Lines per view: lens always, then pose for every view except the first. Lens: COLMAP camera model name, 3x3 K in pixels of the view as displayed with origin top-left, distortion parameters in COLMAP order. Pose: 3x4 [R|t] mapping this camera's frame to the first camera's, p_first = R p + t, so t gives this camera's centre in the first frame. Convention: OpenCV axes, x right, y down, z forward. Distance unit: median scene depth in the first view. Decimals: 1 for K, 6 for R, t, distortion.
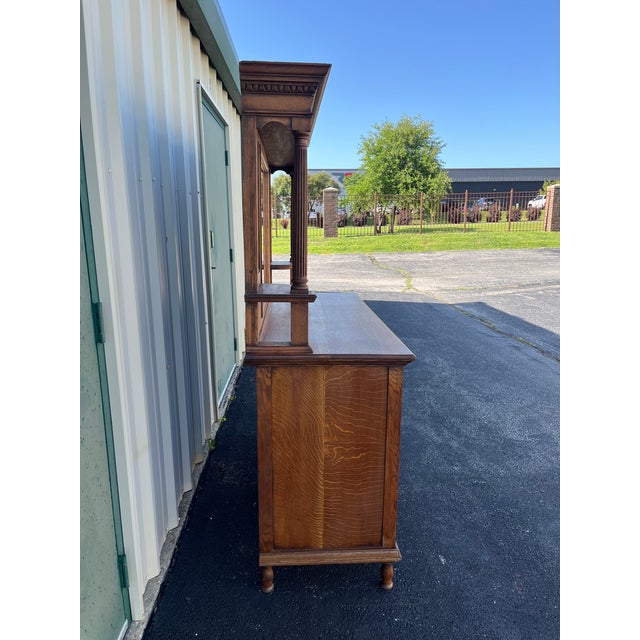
lens RADIAL K [[487.2, 0, 322.9], [0, 487.2, 325.0], [0, 0, 1]] dist [0.066075, -0.093302]
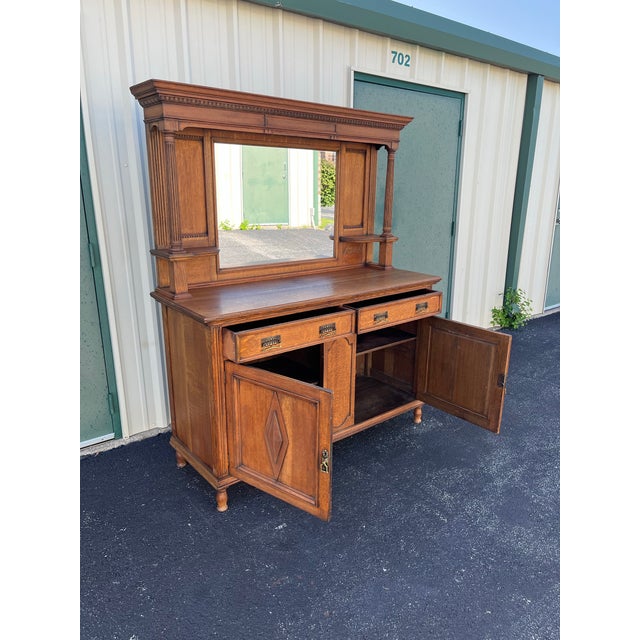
lens RADIAL K [[487.2, 0, 326.3], [0, 487.2, 321.2], [0, 0, 1]] dist [0.066075, -0.093302]
pose [[0.583685, 0.224712, -0.780267, 0.735752], [-0.175055, 0.973170, 0.149315, -0.093078], [0.792885, 0.049437, 0.607362, 0.295505]]
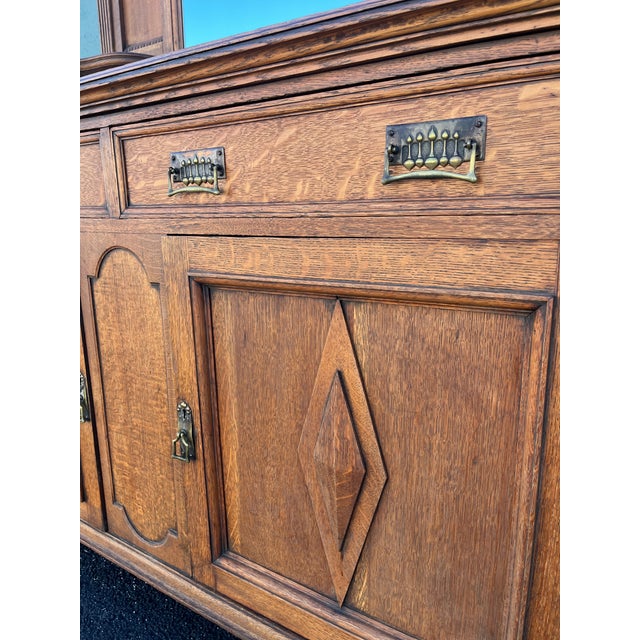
lens RADIAL K [[495.2, 0, 323.2], [0, 495.2, 324.9], [0, 0, 1]] dist [0.004620, -0.002963]
pose [[-0.597199, 0.177883, -0.782119, 0.223718], [-0.157974, 0.929914, 0.332121, -0.005184], [0.786382, 0.321897, -0.527243, 1.085362]]
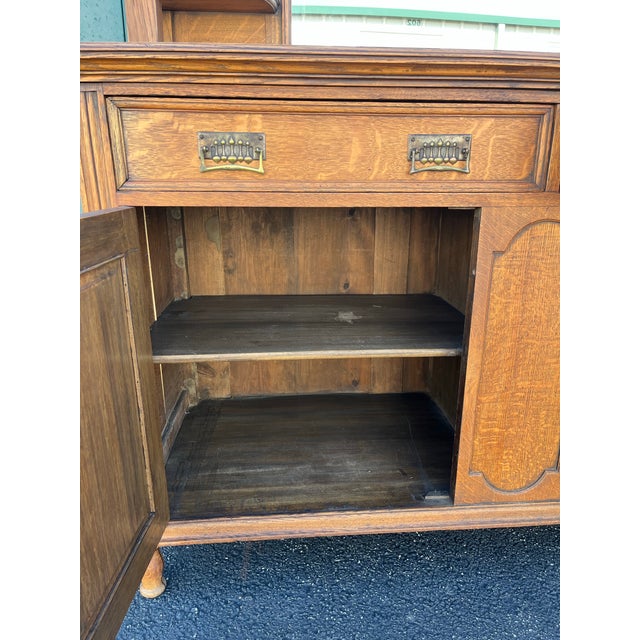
lens RADIAL K [[496.2, 0, 318.9], [0, 496.2, 323.6], [0, 0, 1]] dist [0.028579, -0.001442]
pose [[0.004052, 0.296045, -0.955165, 0.357743], [-0.202978, 0.935533, 0.289099, 0.060628], [0.979175, 0.192706, 0.063882, 0.715431]]
